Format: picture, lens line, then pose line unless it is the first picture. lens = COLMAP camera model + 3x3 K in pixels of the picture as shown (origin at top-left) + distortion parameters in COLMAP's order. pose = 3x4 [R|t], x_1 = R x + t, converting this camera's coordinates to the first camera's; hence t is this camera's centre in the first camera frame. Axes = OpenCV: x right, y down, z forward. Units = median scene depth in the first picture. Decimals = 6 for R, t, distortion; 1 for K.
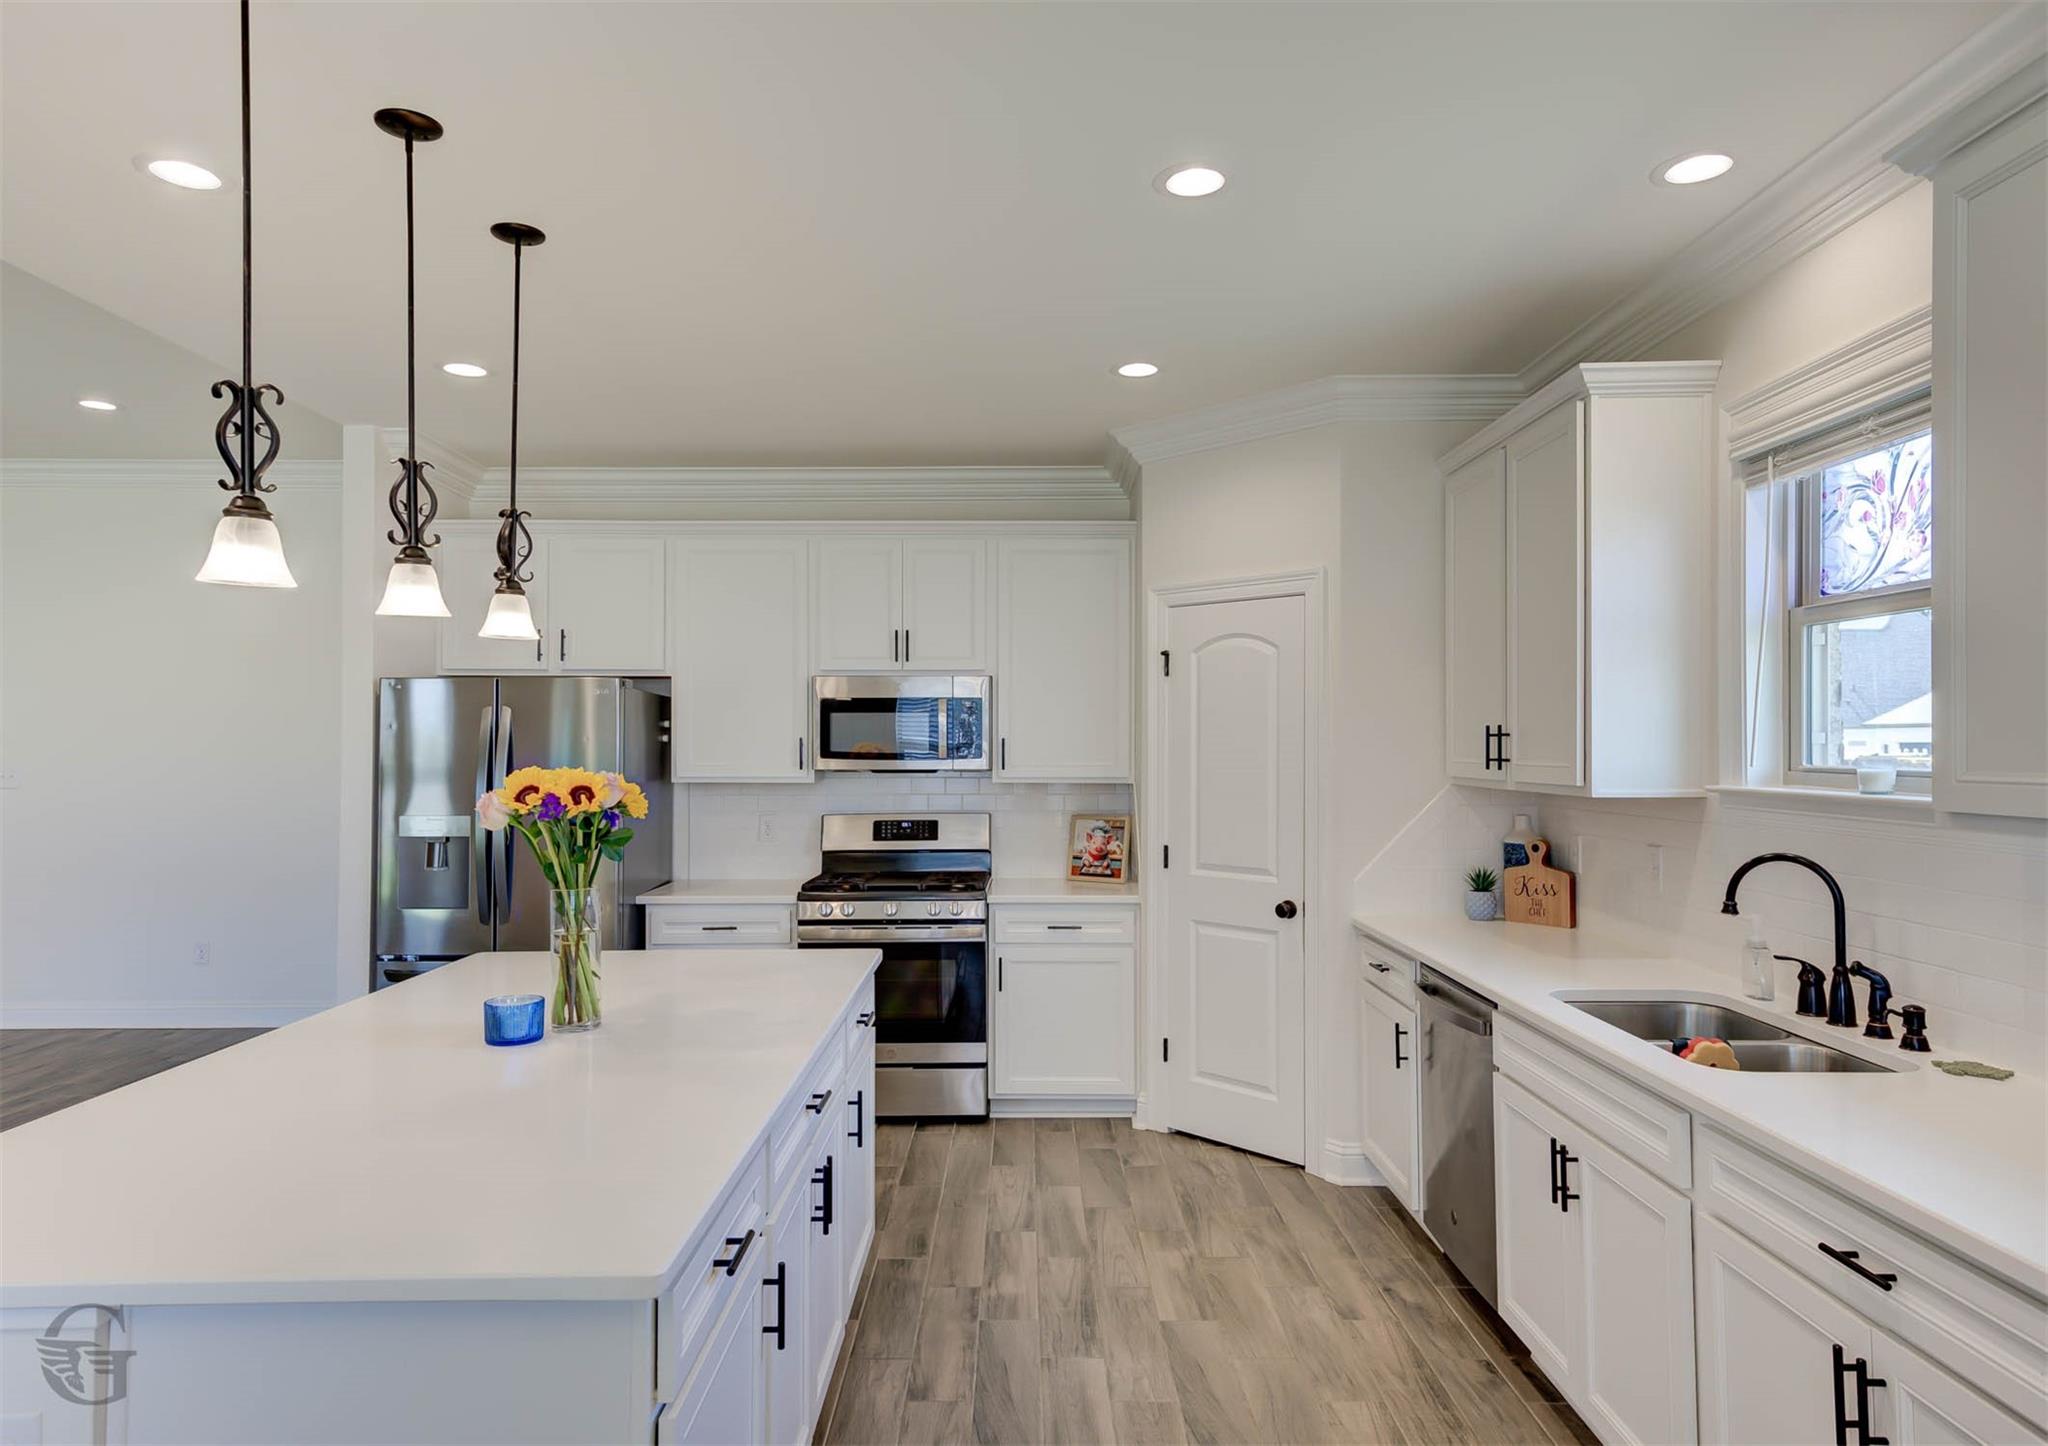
lens RADIAL K [[1240.2, 0, 1007.3], [0, 1240.2, 734.5], [0, 0, 1]] dist [0.017123, 0.000136]
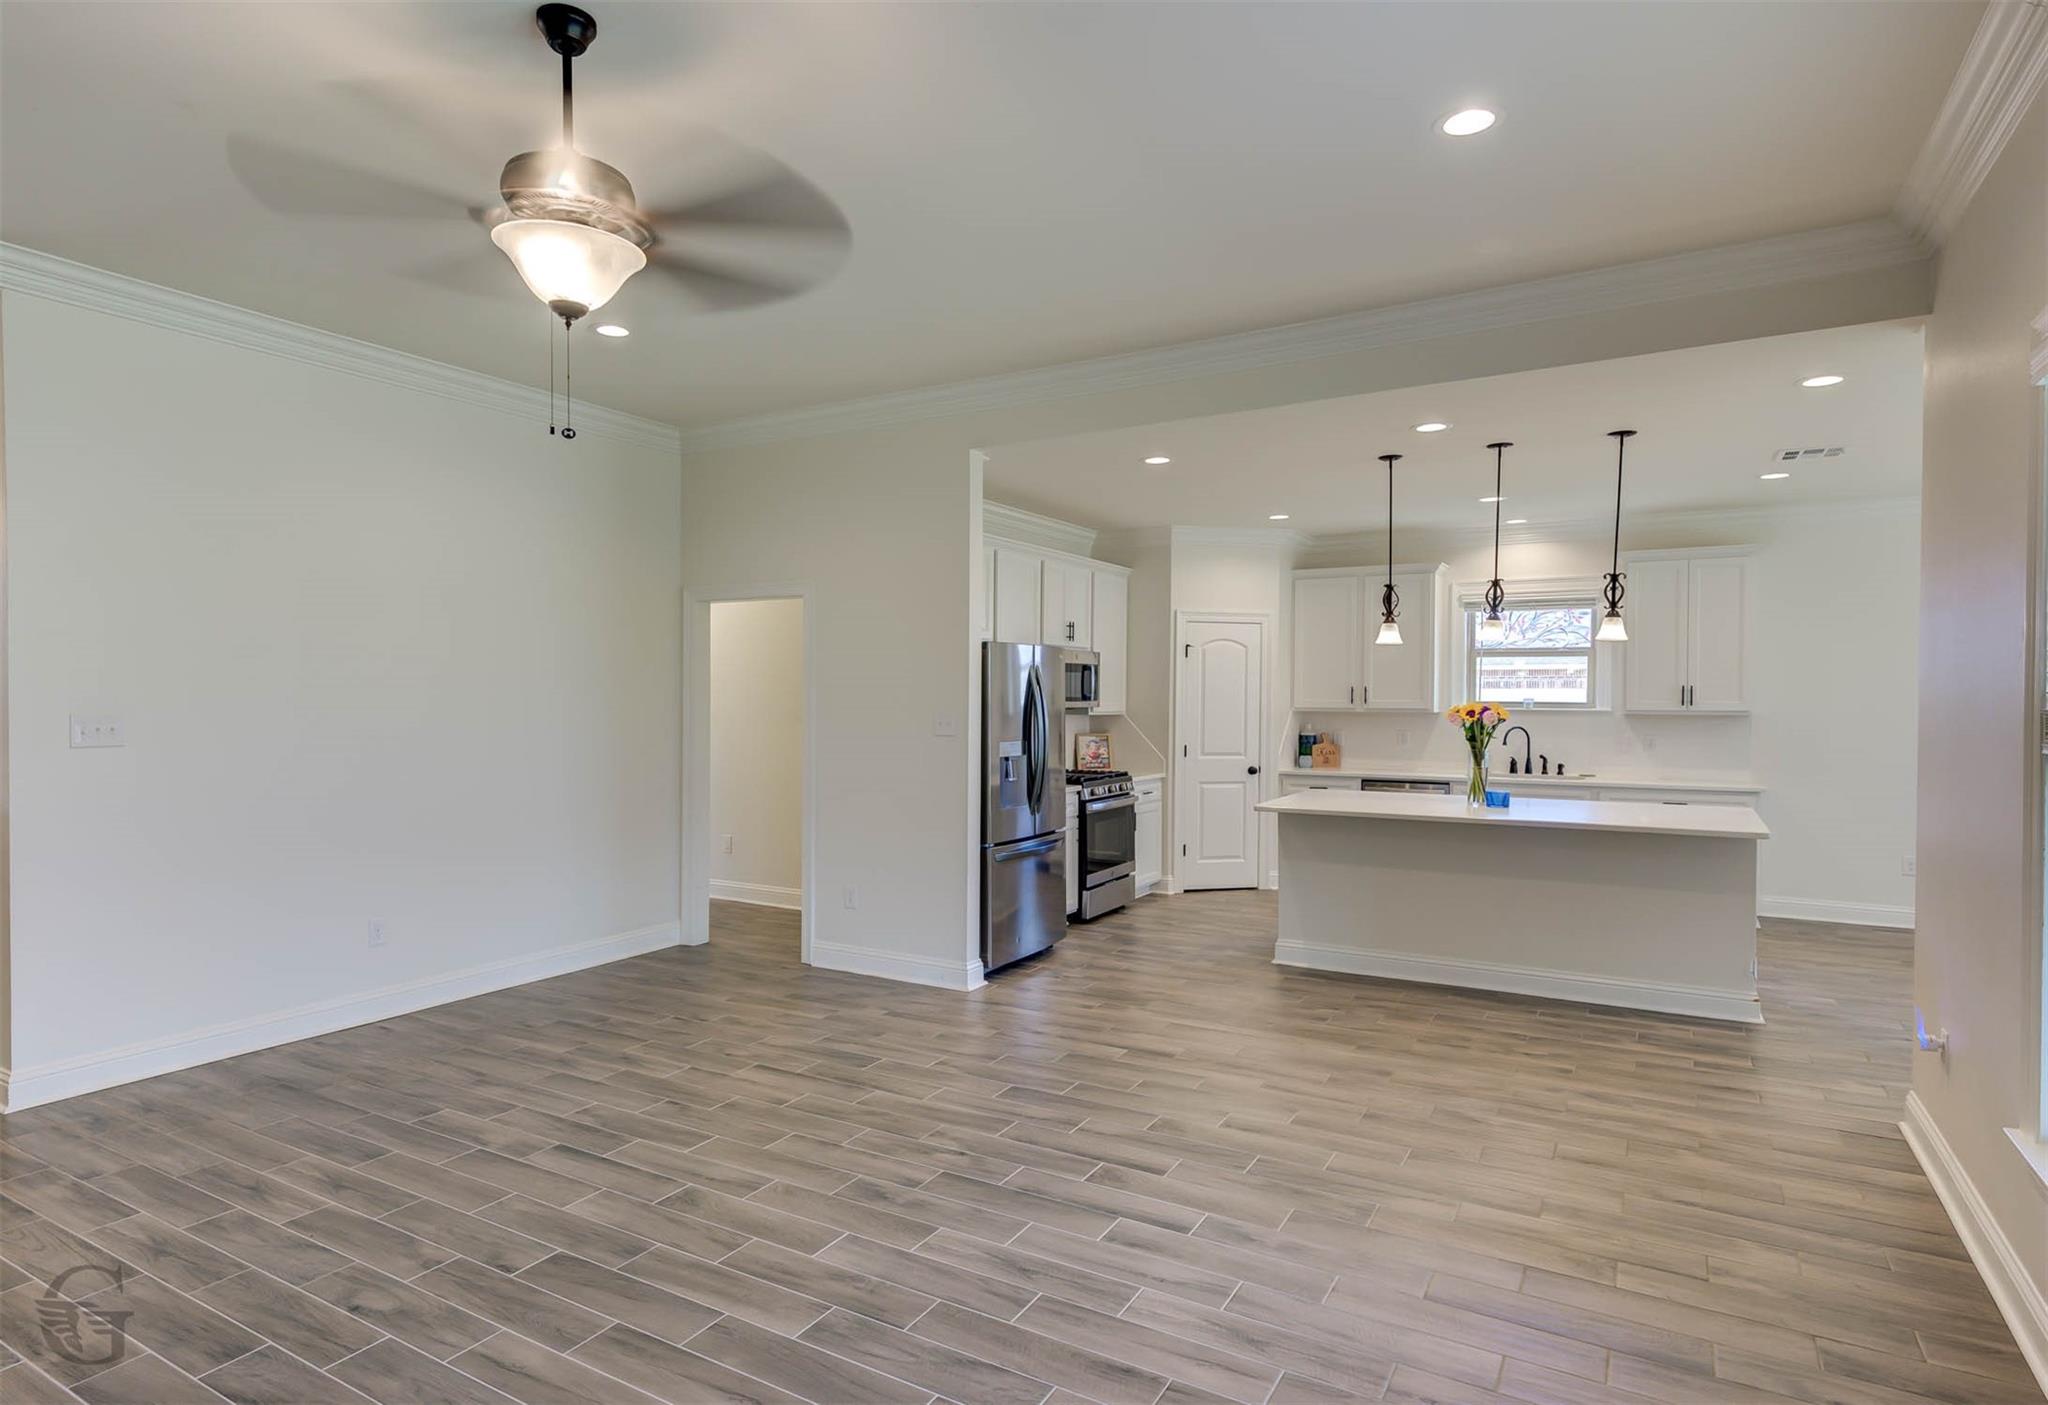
lens RADIAL K [[1134.9, 0, 981.5], [0, 1134.9, 713.3], [0, 0, 1]] dist [0.016008, -0.005422]
pose [[0.508868, -0.009819, 0.860789, -1.672348], [-0.011748, 0.999763, 0.018349, 0.011900], [-0.860765, -0.019449, 0.508631, 0.402778]]
